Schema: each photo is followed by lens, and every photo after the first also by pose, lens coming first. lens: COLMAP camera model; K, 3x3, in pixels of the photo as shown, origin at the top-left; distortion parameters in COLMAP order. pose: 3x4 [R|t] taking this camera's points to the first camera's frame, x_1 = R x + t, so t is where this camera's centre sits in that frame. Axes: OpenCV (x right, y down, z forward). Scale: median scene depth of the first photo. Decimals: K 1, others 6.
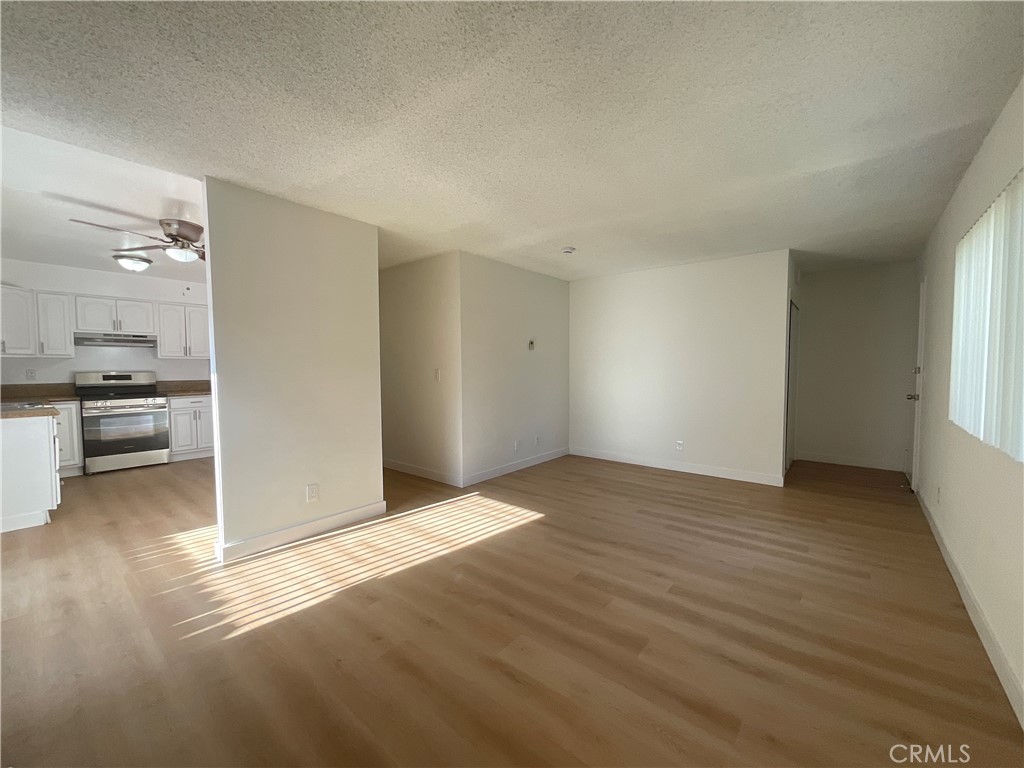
lens RADIAL K [[412.7, 0, 517.4], [0, 412.7, 387.8], [0, 0, 1]] dist [0.003355, -0.002957]
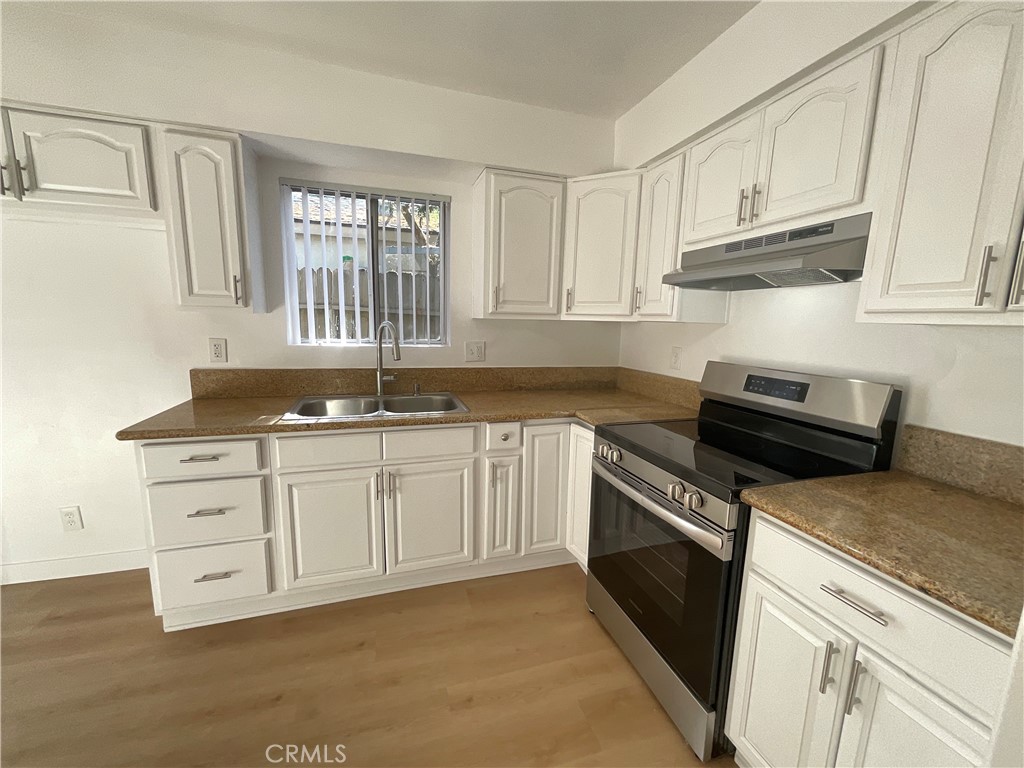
lens RADIAL K [[412.7, 0, 515.2], [0, 412.7, 386.8], [0, 0, 1]] dist [0.003355, -0.002957]
pose [[-0.541900, 0.115025, -0.832534, -0.944477], [-0.074268, 0.980161, 0.183763, -0.104229], [0.837155, 0.161412, -0.522607, 1.545731]]
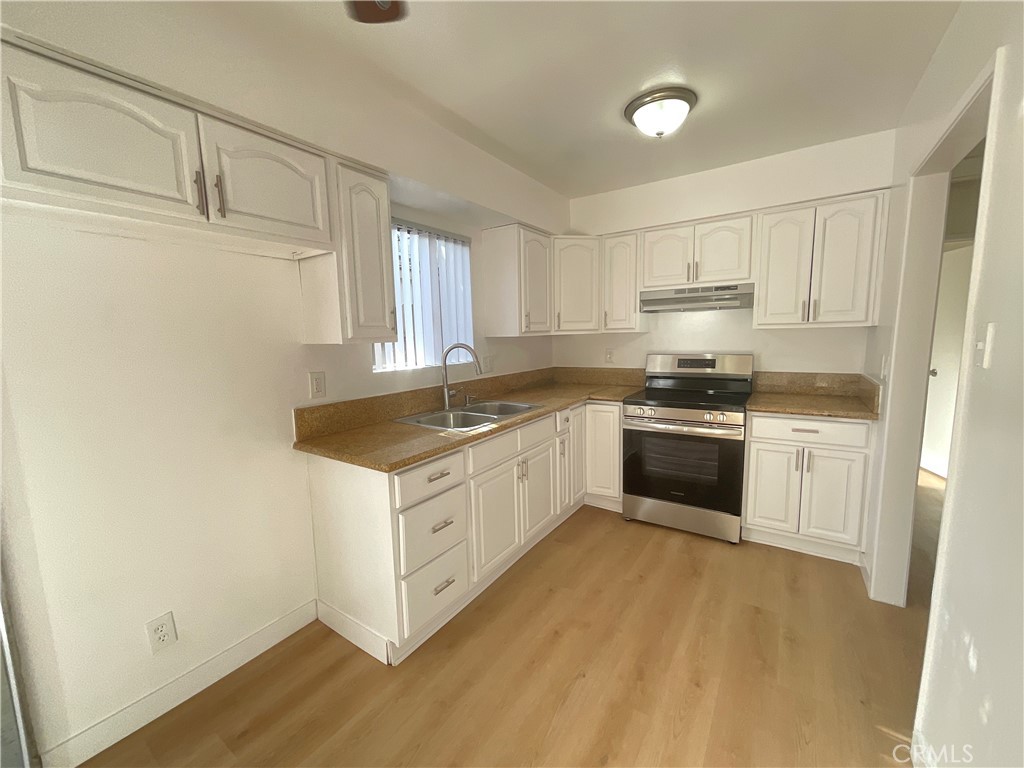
lens RADIAL K [[412.7, 0, 515.7], [0, 412.7, 387.3], [0, 0, 1]] dist [0.003355, -0.002957]
pose [[0.099320, 0.123907, -0.987311, -0.630566], [-0.028892, 0.992157, 0.121609, -0.085928], [0.994636, 0.016447, 0.102121, 1.058198]]
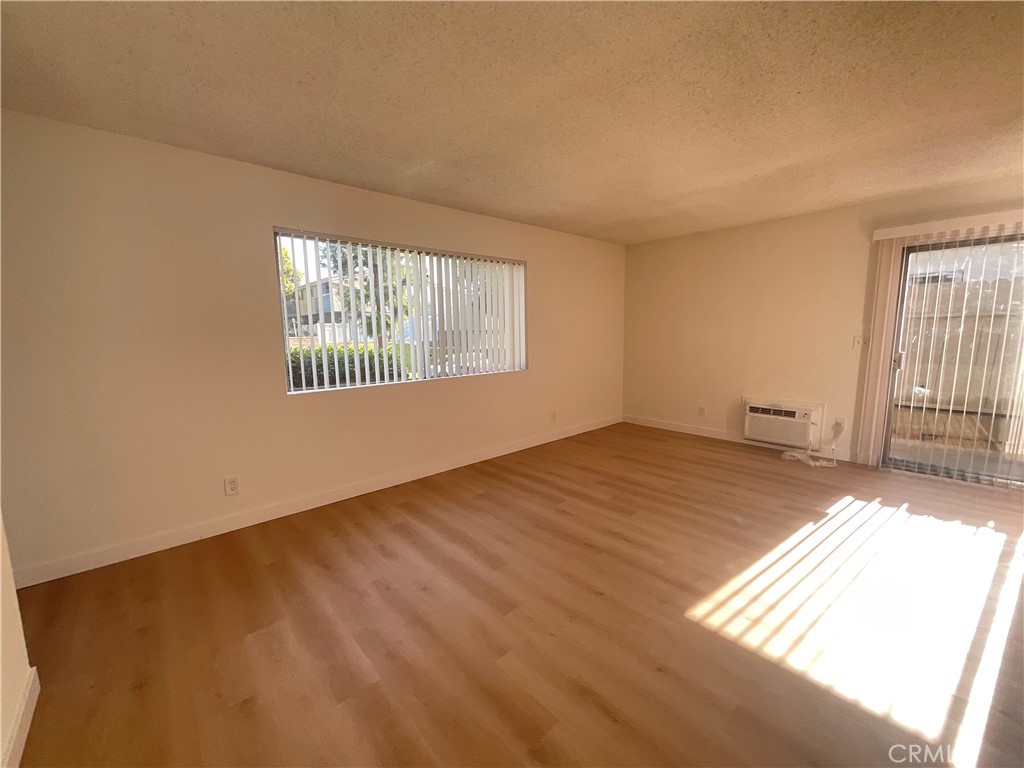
lens RADIAL K [[412.7, 0, 515.2], [0, 412.7, 392.5], [0, 0, 1]] dist [0.003355, -0.002957]
pose [[-0.988331, -0.004927, 0.152240, 0.237490], [0.025432, 0.980109, 0.196825, -0.104396], [-0.150181, 0.198400, -0.968547, 1.687650]]
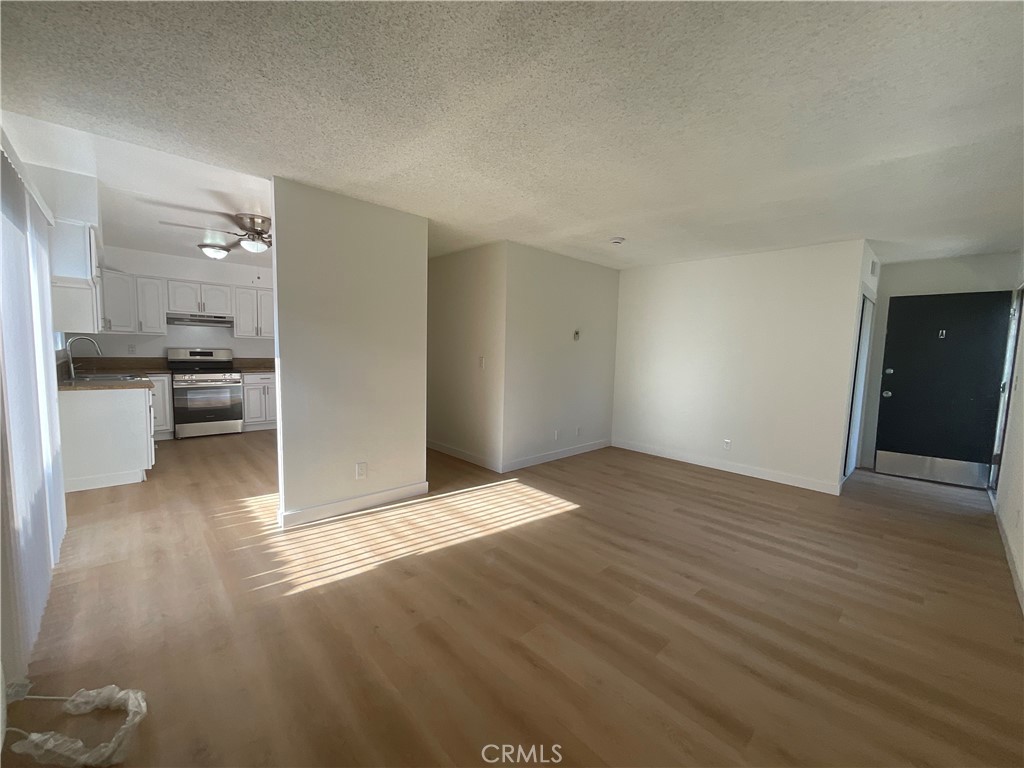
lens RADIAL K [[412.7, 0, 516.8], [0, 412.7, 387.8], [0, 0, 1]] dist [0.003355, -0.002957]
pose [[0.991932, 0.044052, -0.118869, 0.024560], [-0.039172, 0.998303, 0.043082, -0.023070], [0.120565, -0.038078, 0.991975, -0.015054]]
